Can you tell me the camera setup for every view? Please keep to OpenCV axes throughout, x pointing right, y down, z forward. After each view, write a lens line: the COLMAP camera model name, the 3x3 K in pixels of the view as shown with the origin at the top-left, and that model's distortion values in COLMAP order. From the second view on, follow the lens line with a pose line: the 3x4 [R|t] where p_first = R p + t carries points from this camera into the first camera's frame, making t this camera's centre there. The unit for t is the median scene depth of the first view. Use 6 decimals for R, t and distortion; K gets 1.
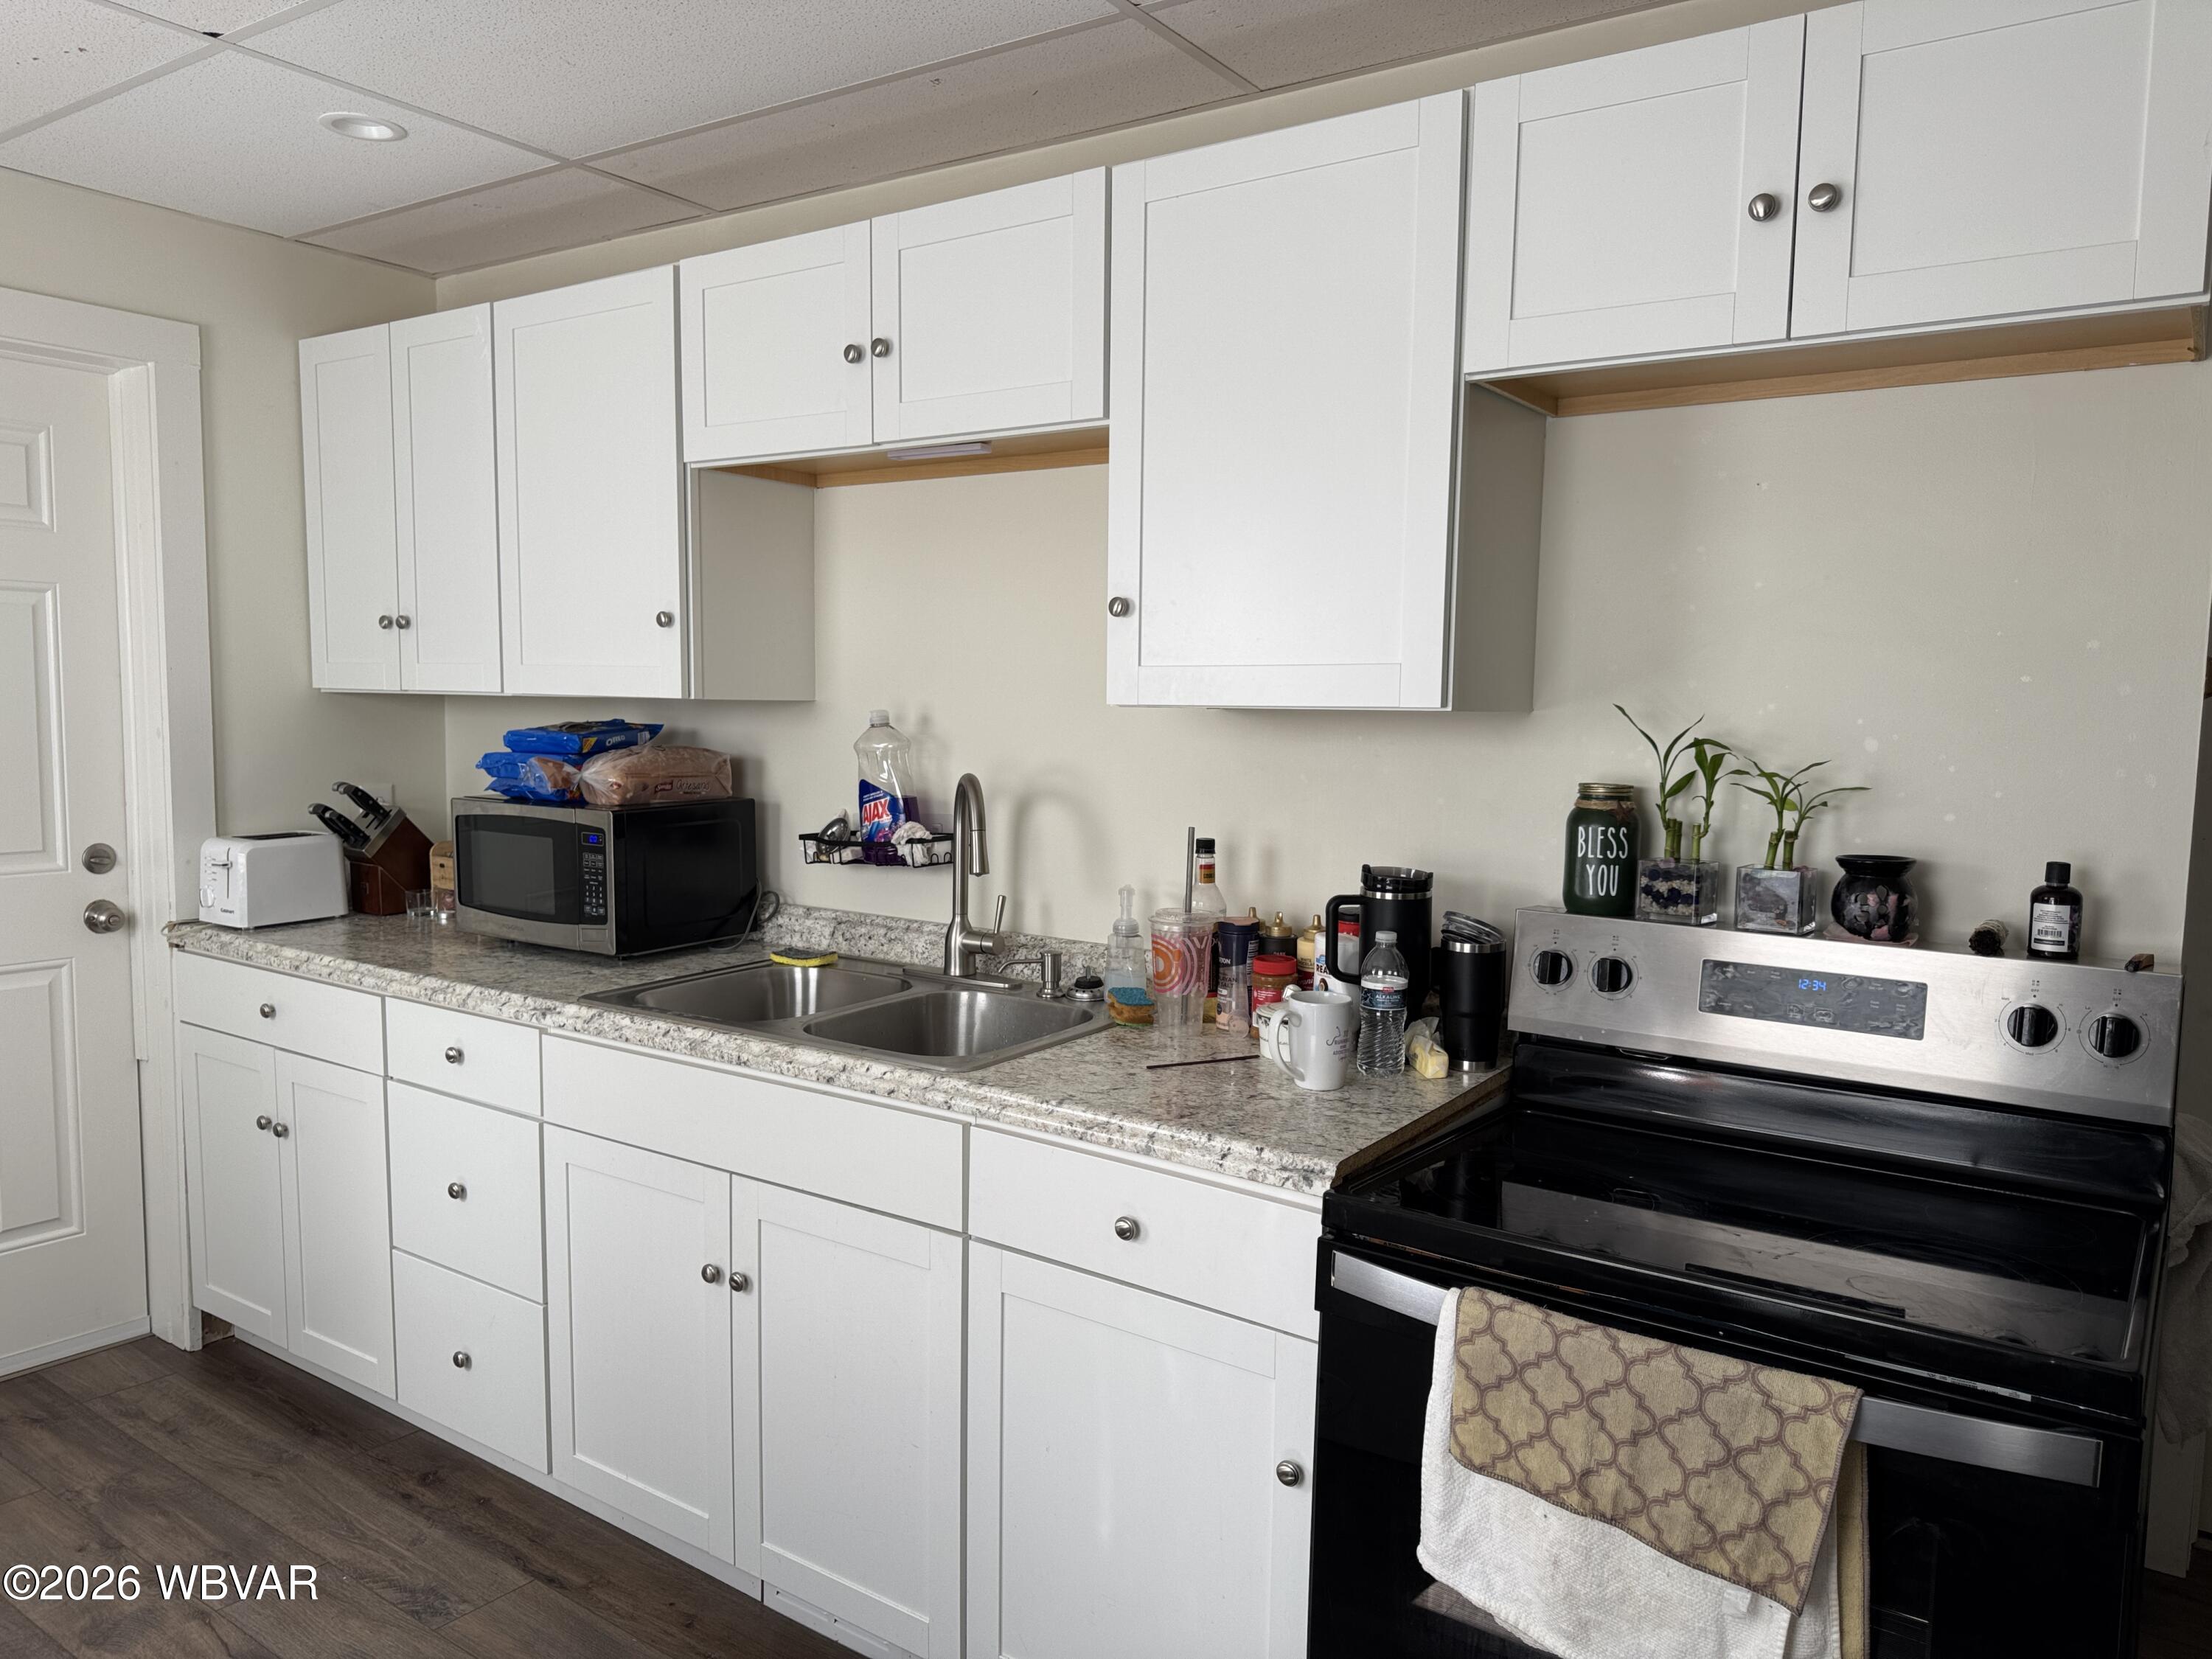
lens RADIAL K [[1520.1, 0, 1106.0], [0, 1520.1, 829.5], [0, 0, 1]] dist [0.005544, -0.036529]
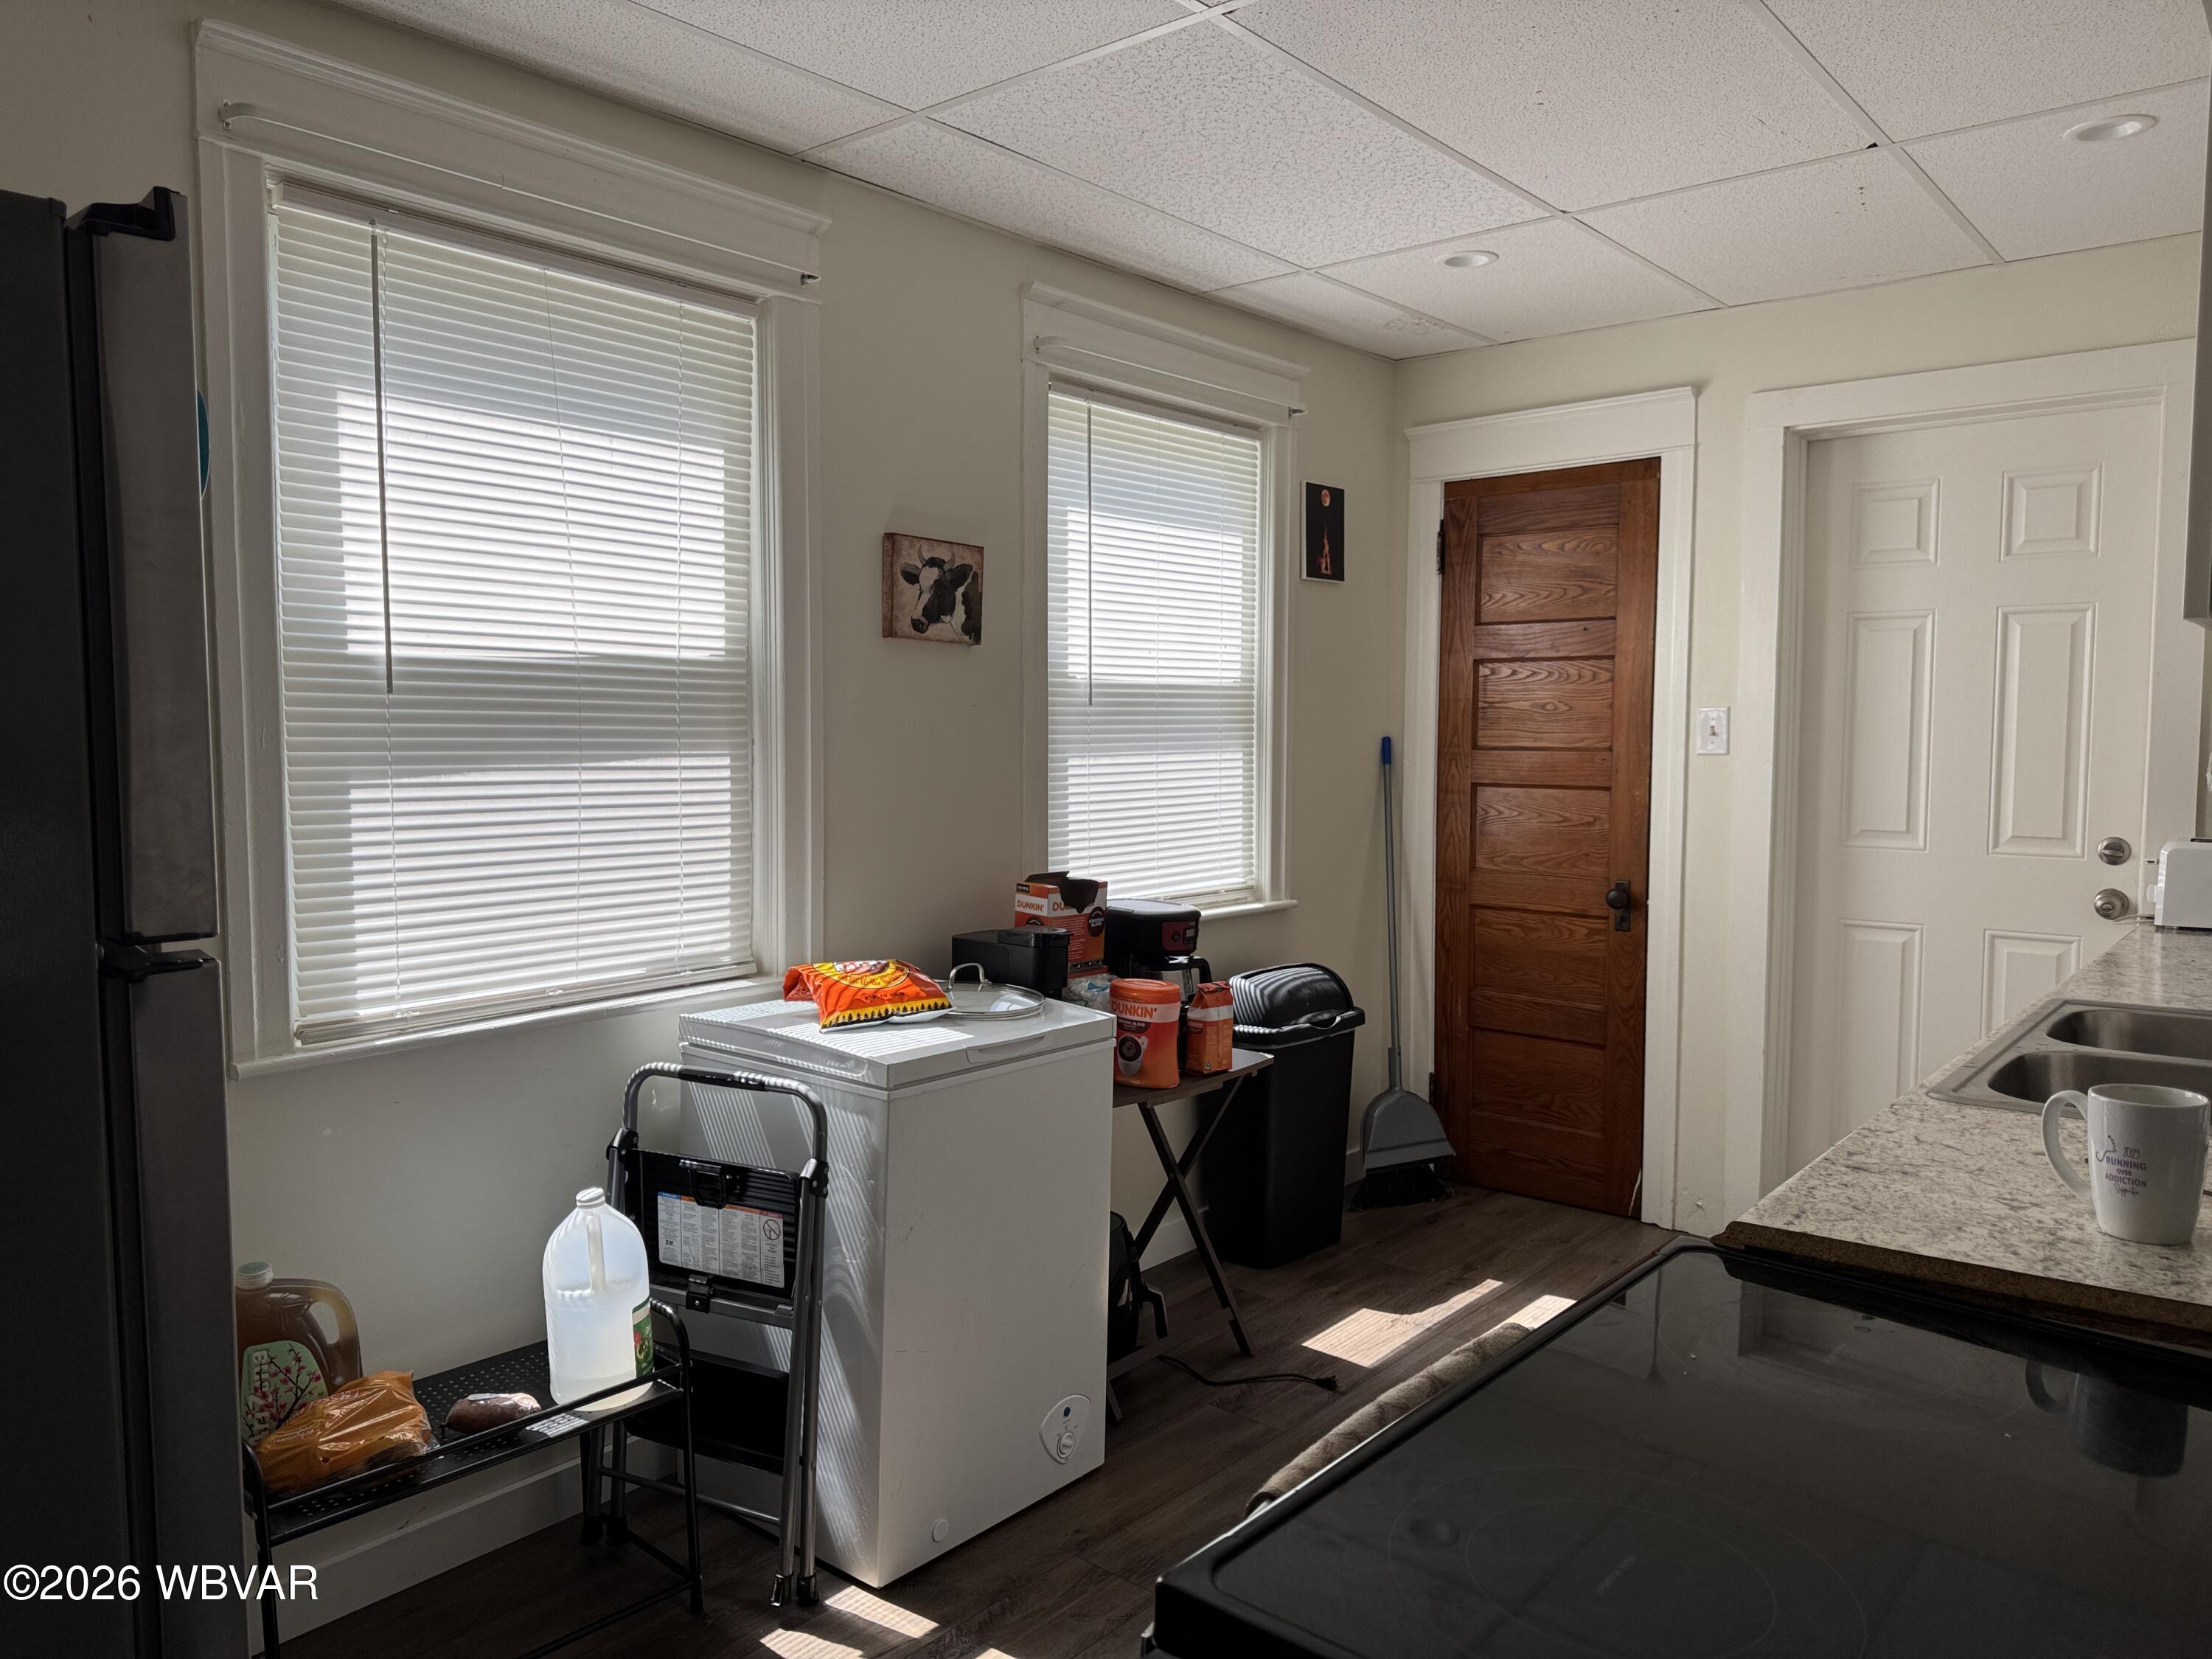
lens RADIAL K [[1520.1, 0, 1106.0], [0, 1520.1, 829.5], [0, 0, 1]] dist [0.005544, -0.036529]
pose [[-0.103380, 0.050530, -0.993358, 0.513818], [-0.084334, 0.994667, 0.059374, 0.000195], [0.991060, 0.089912, -0.098567, 0.399176]]
